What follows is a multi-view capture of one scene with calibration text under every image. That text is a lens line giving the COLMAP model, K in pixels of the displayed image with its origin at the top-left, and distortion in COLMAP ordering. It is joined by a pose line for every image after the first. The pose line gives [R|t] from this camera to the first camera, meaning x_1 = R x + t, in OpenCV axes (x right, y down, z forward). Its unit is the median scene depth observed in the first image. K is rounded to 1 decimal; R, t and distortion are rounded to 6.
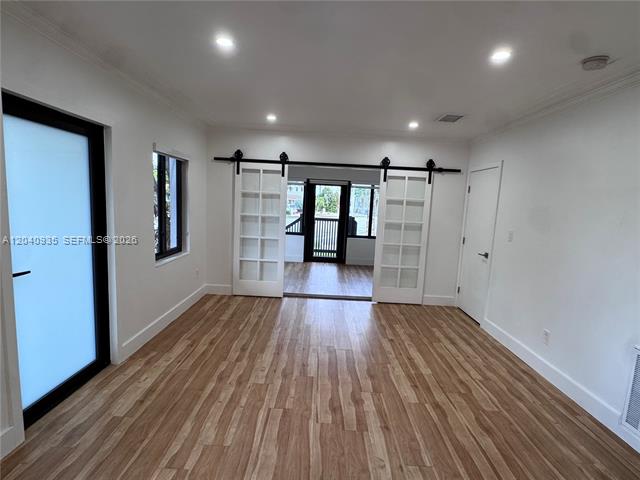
lens RADIAL K [[333.4, 0, 321.1], [0, 333.4, 240.3], [0, 0, 1]] dist [0.004629, 0.000448]
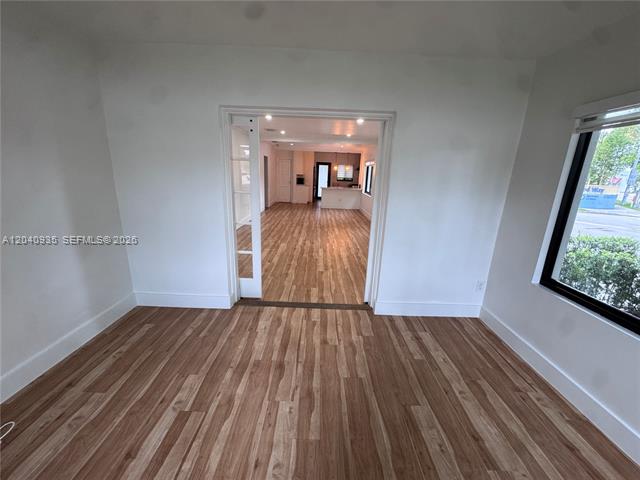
lens RADIAL K [[256.2, 0, 319.3], [0, 256.2, 241.2], [0, 0, 1]] dist [-0.000362, -0.000017]
pose [[-0.995834, -0.088929, -0.020176, 0.014058], [-0.090042, 0.923940, 0.371789, -0.177251], [-0.014421, 0.372057, -0.928098, 1.536057]]
